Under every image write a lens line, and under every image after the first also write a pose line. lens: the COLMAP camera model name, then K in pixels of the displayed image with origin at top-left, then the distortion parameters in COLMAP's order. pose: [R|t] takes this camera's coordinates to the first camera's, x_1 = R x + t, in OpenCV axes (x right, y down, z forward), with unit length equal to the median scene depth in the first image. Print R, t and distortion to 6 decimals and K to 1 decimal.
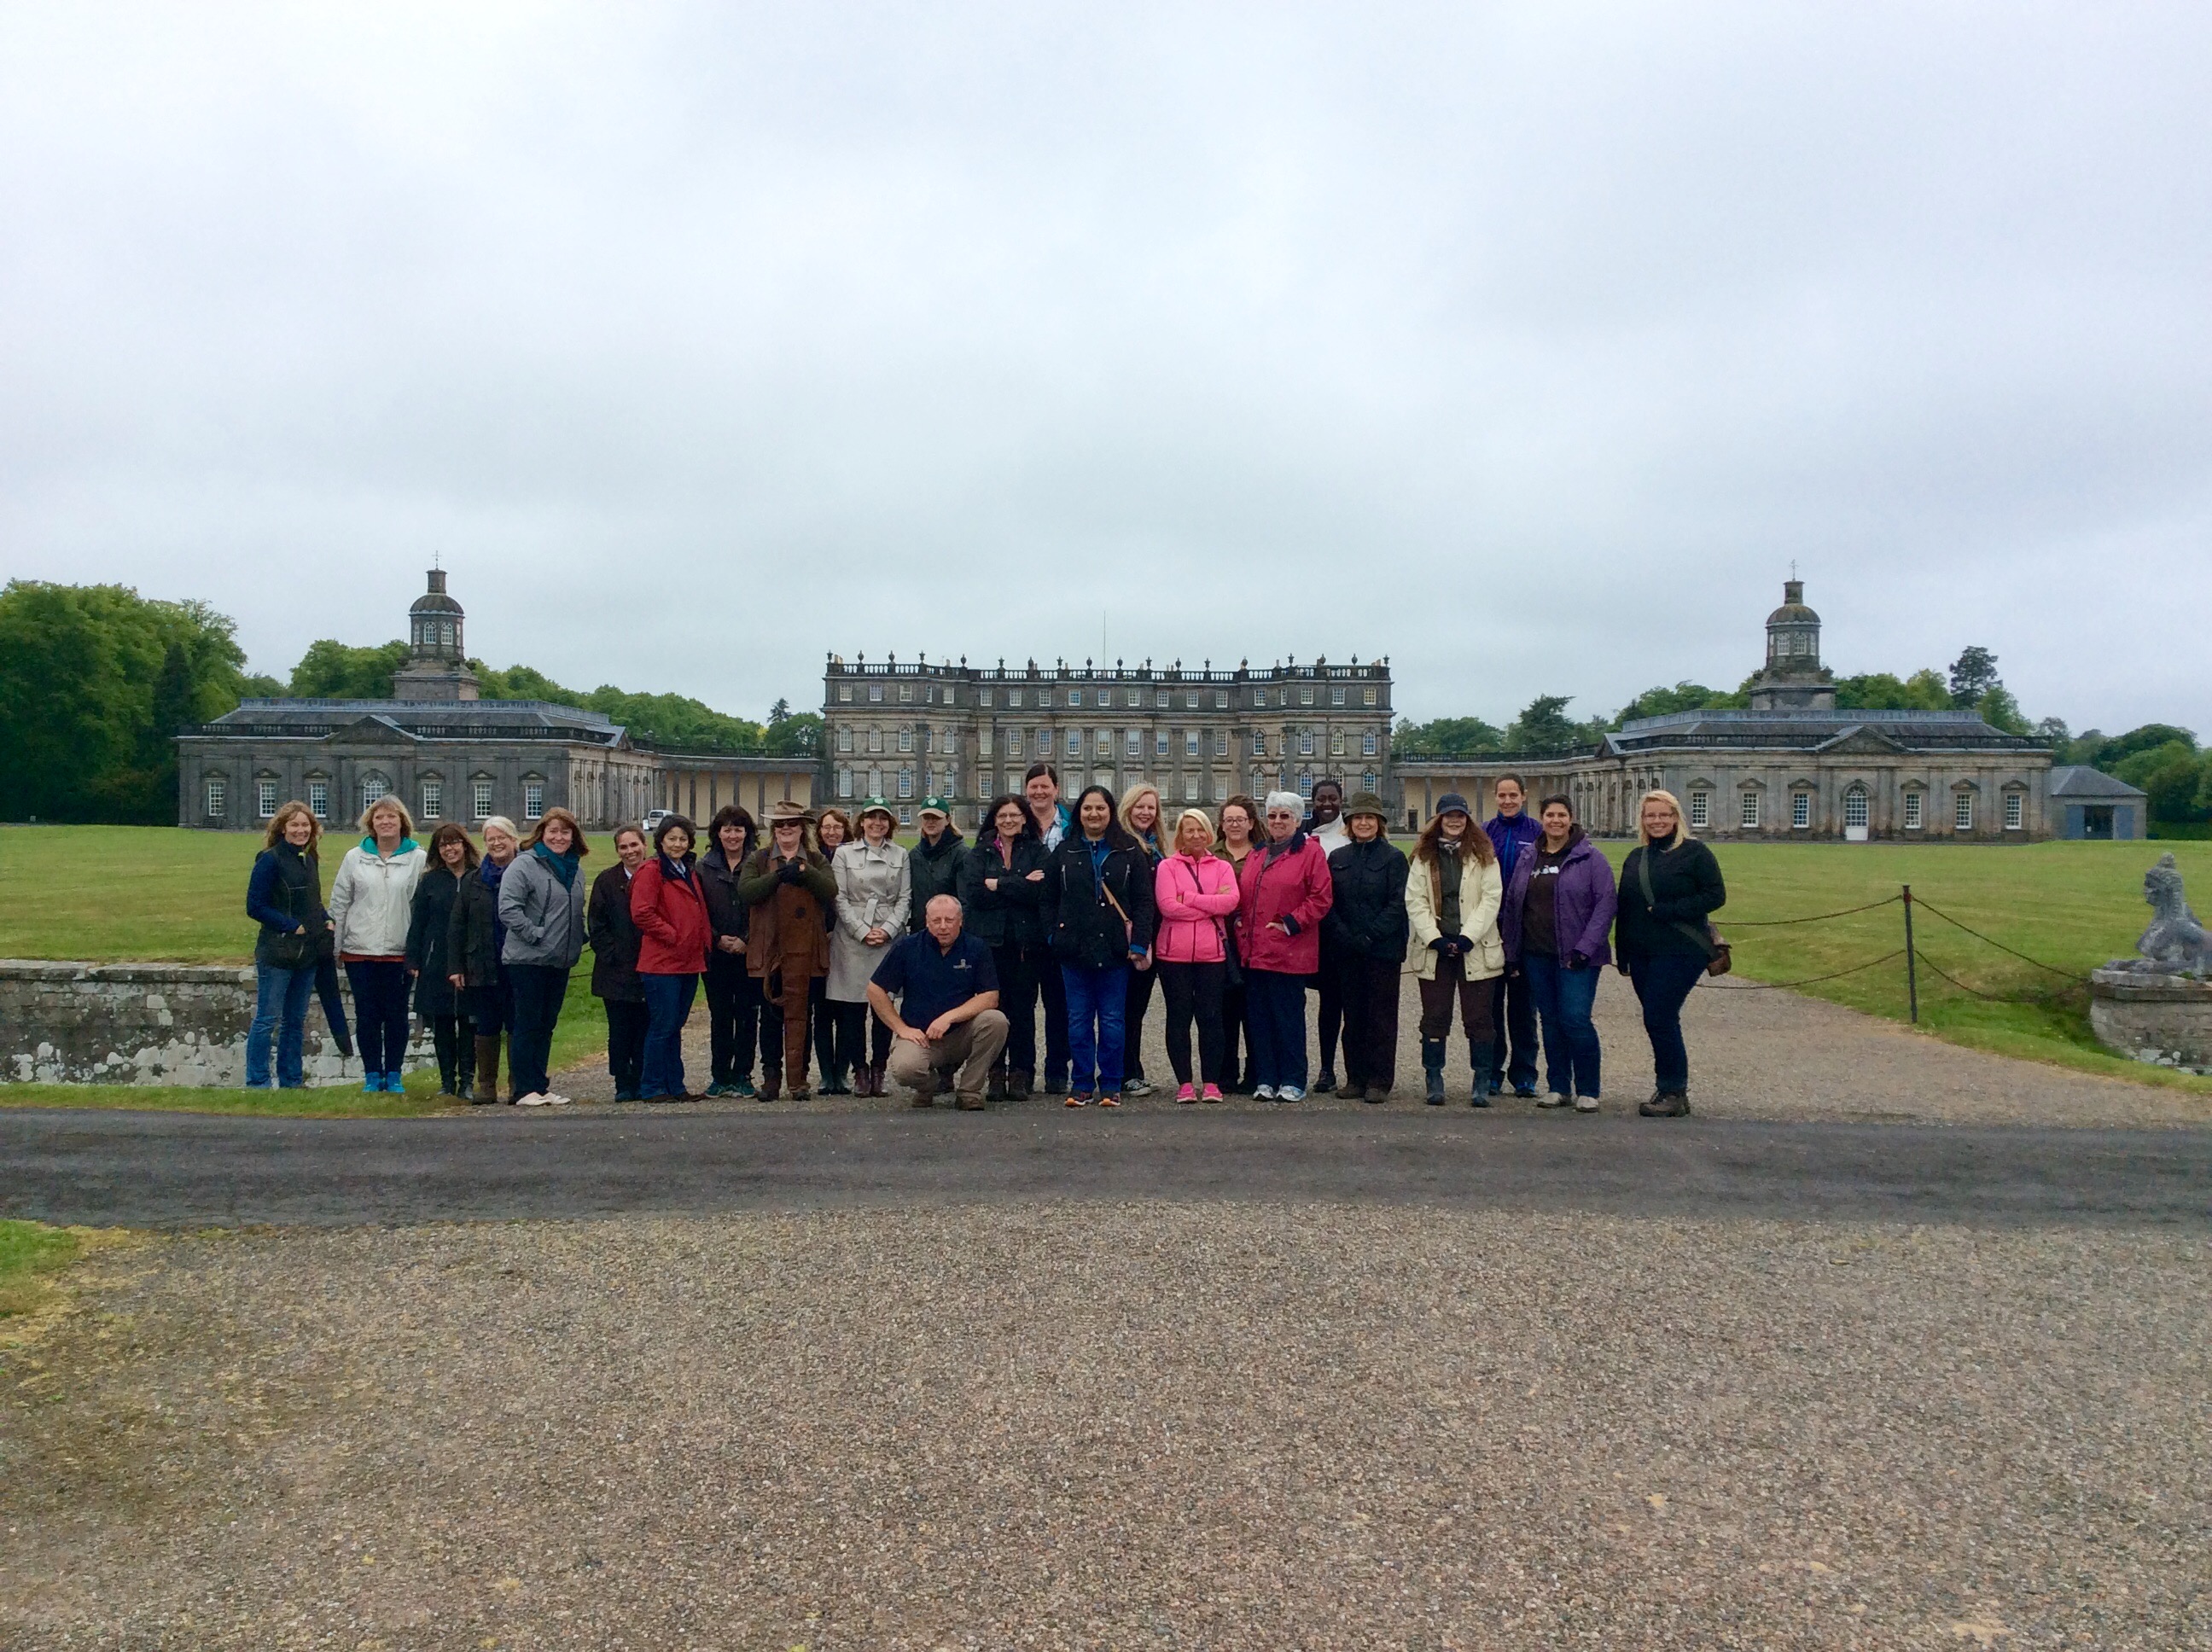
lens RADIAL K [[1929.3, 0, 1106.0], [0, 1929.3, 826.0], [0, 0, 1]] dist [0.118635, -0.221360]
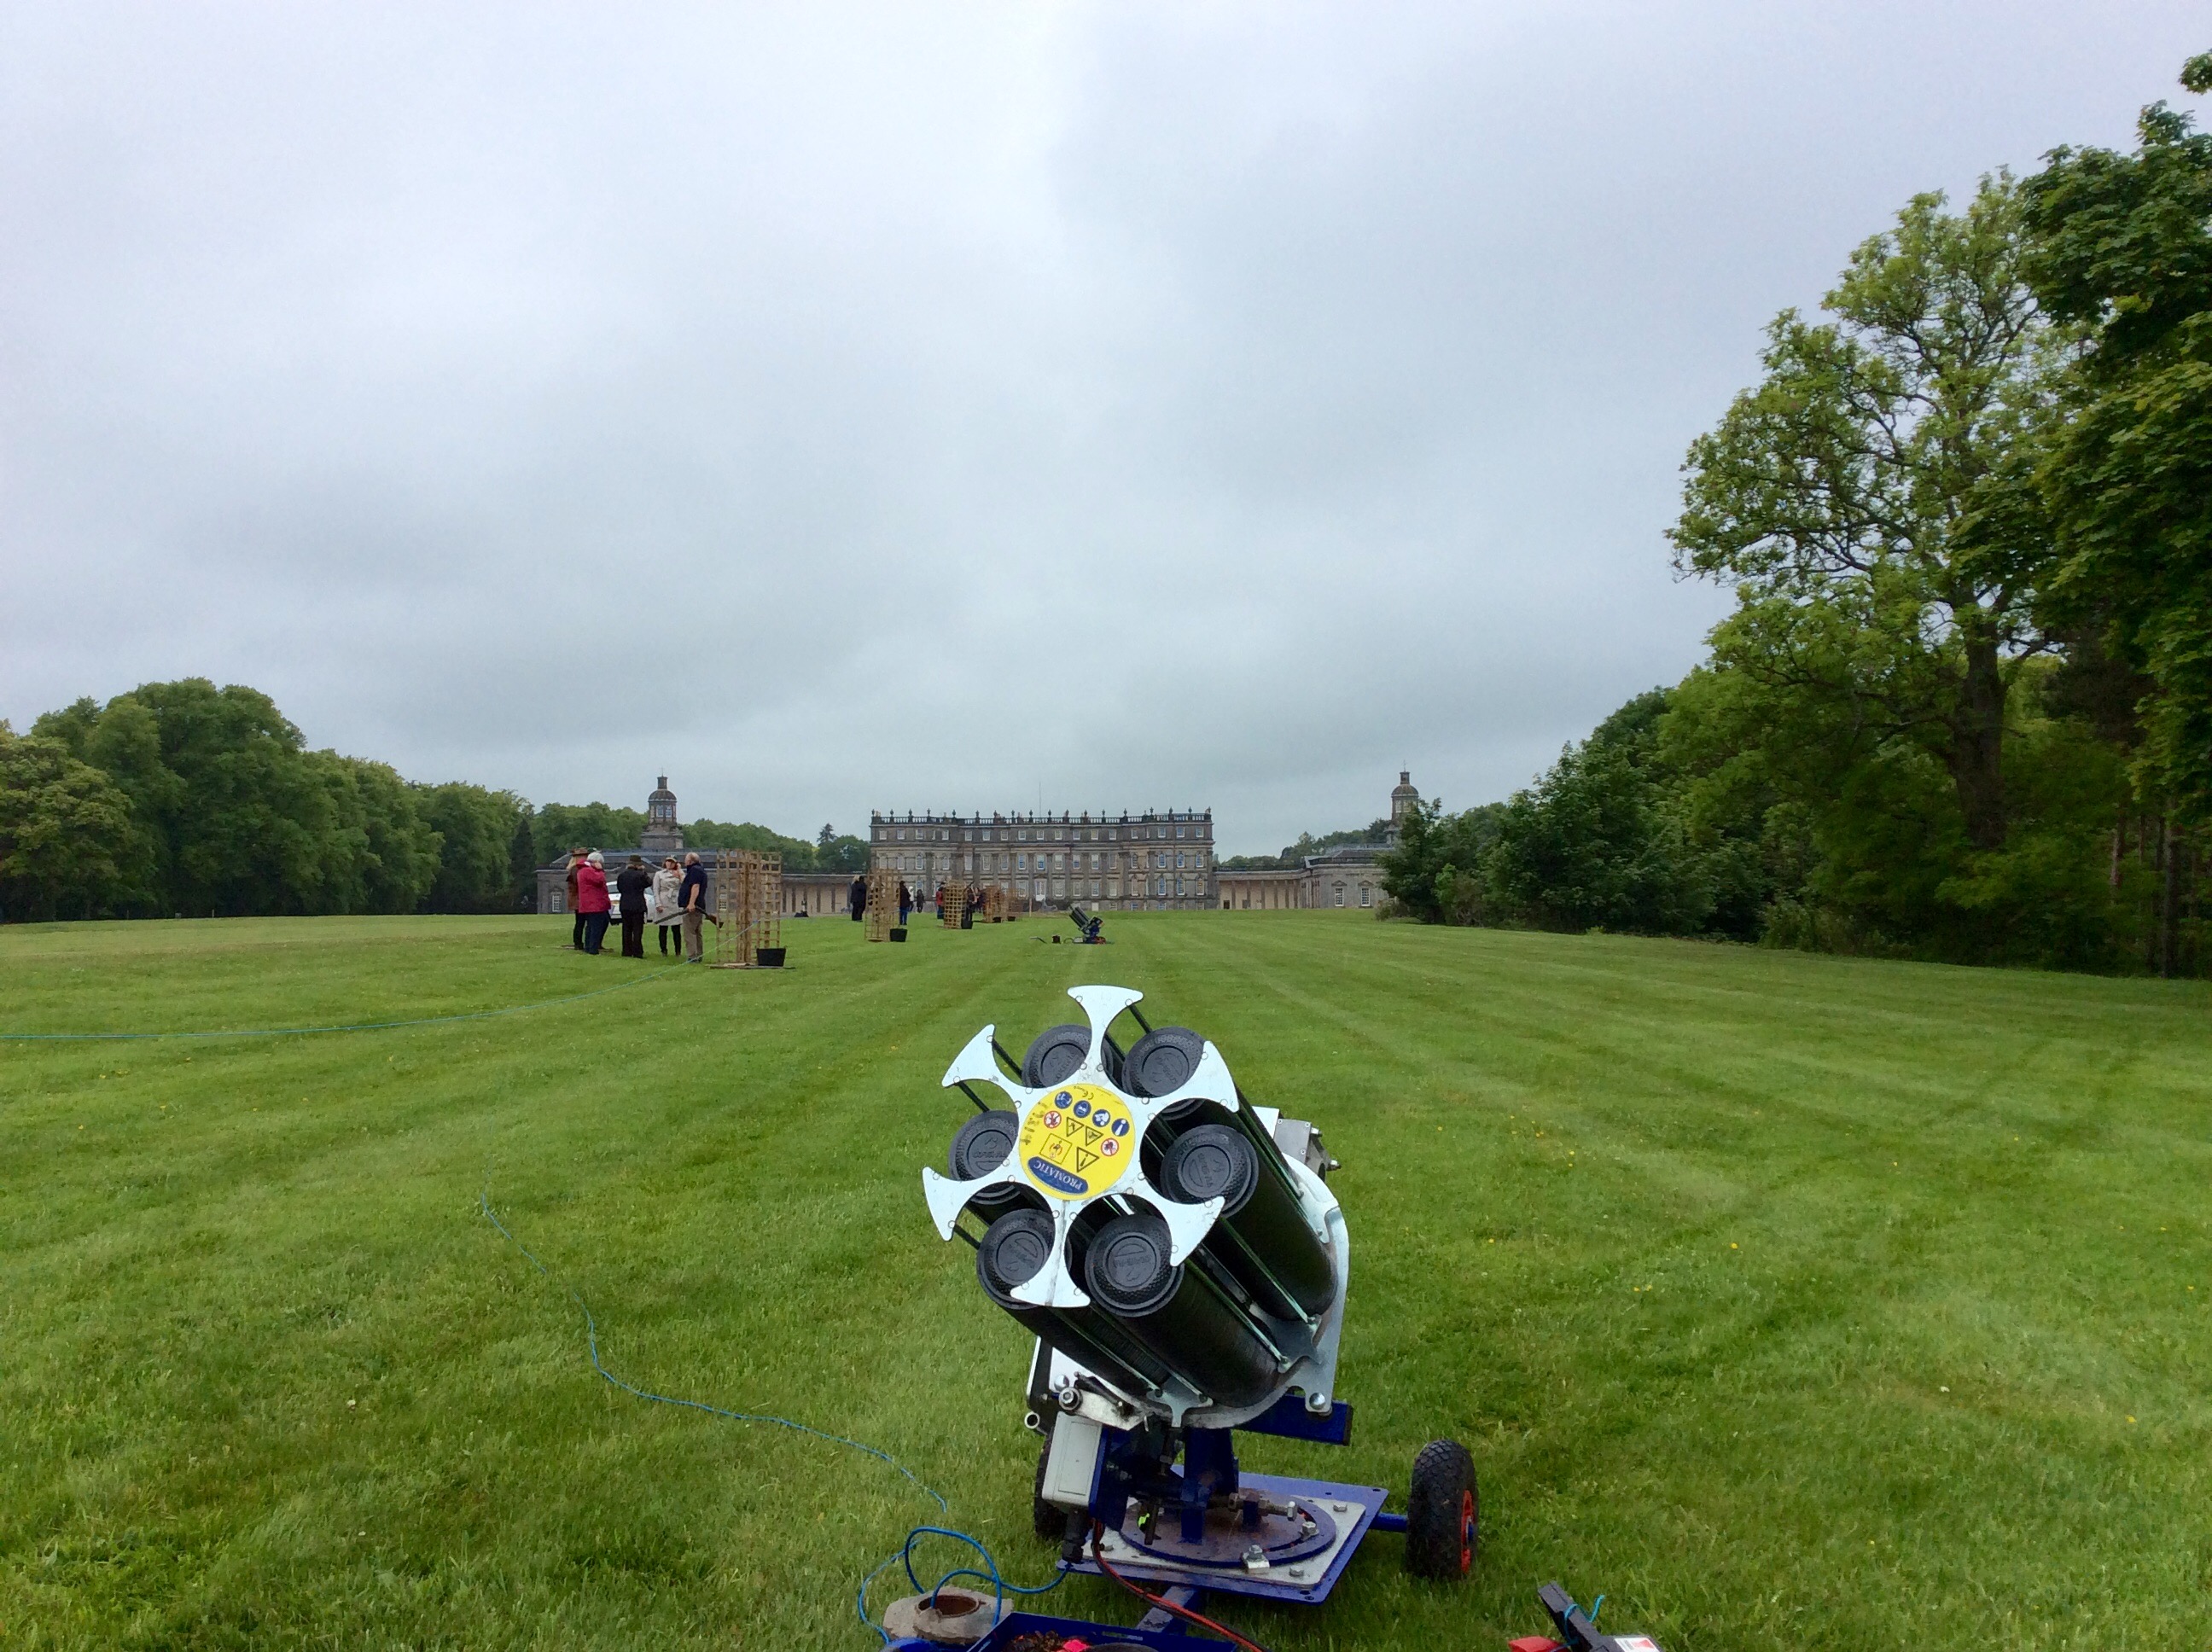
lens RADIAL K [[1929.3, 0, 1106.0], [0, 1929.3, 826.0], [0, 0, 1]] dist [0.118635, -0.221360]
pose [[0.999829, -0.013946, -0.012171, 0.090217], [0.013290, 0.998537, -0.052416, 0.015451], [0.012885, 0.052245, 0.998551, -0.765055]]
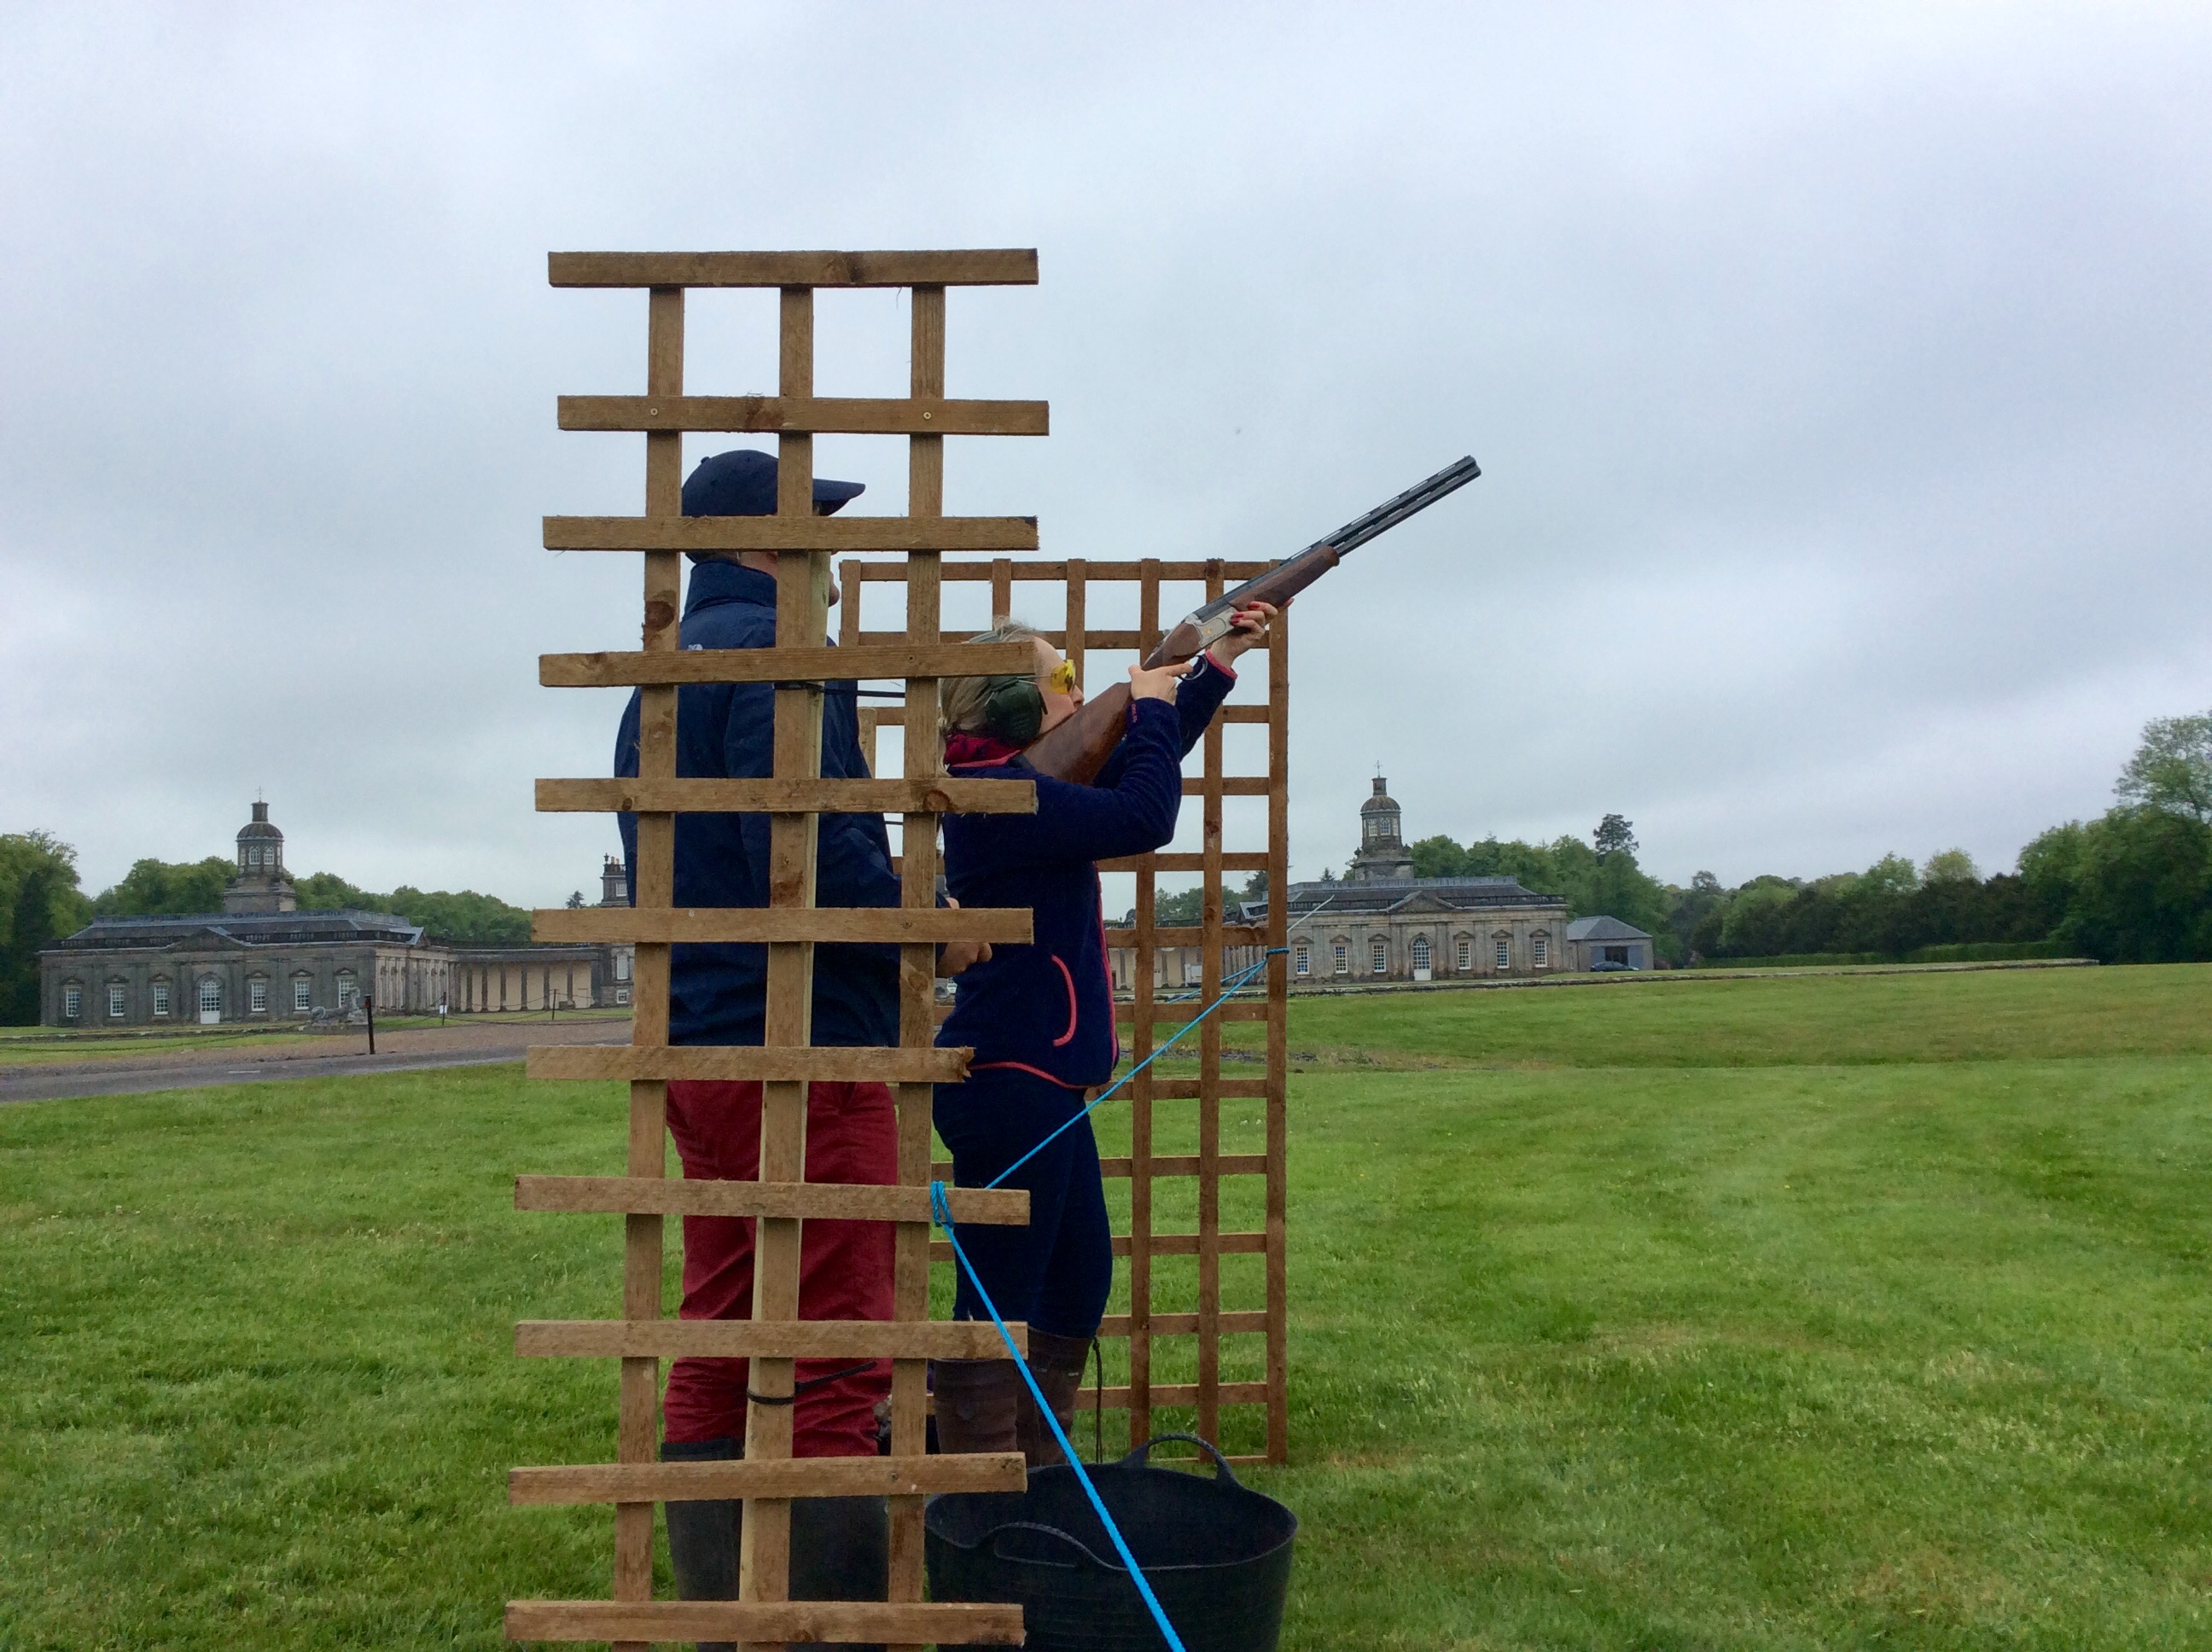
lens RADIAL K [[1929.3, 0, 1106.0], [0, 1929.3, 826.0], [0, 0, 1]] dist [0.118635, -0.221360]
pose [[0.994894, -0.032271, 0.095631, 0.052620], [0.040667, 0.995361, -0.087190, 0.007723], [-0.092374, 0.090634, 0.991591, -0.216025]]
